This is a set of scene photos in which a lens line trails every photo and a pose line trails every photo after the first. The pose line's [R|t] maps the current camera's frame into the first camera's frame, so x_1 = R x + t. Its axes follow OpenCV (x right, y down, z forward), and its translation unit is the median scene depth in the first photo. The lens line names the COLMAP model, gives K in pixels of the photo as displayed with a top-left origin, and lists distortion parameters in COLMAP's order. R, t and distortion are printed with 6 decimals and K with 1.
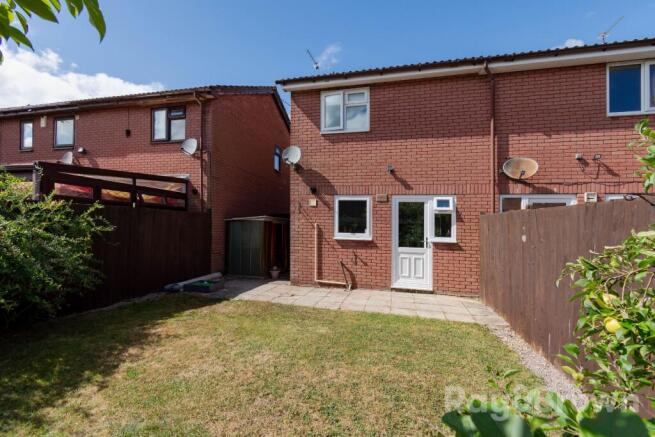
lens RADIAL K [[293.9, 0, 320.1], [0, 293.9, 222.8], [0, 0, 1]] dist [-0.003664, -0.000674]
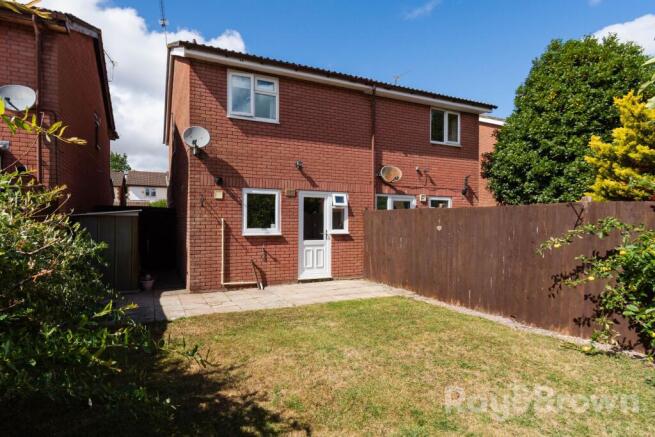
lens RADIAL K [[326.4, 0, 284.6], [0, 326.4, 223.0], [0, 0, 1]] dist [-0.004208, -0.000777]
pose [[0.790245, -0.022663, 0.612372, -0.496255], [0.007274, 0.999592, 0.027606, -0.011861], [-0.612748, -0.017361, 0.790087, 0.124224]]
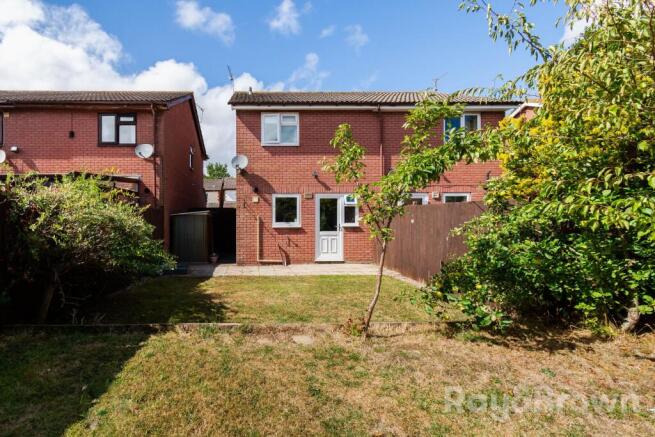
lens RADIAL K [[307.8, 0, 254.0], [0, 307.8, 224.6], [0, 0, 1]] dist [-0.000364, -0.000053]
pose [[0.961364, -0.035354, 0.272999, -0.421458], [0.025718, 0.998916, 0.038796, -0.013486], [-0.274075, -0.030276, 0.961232, -0.300179]]
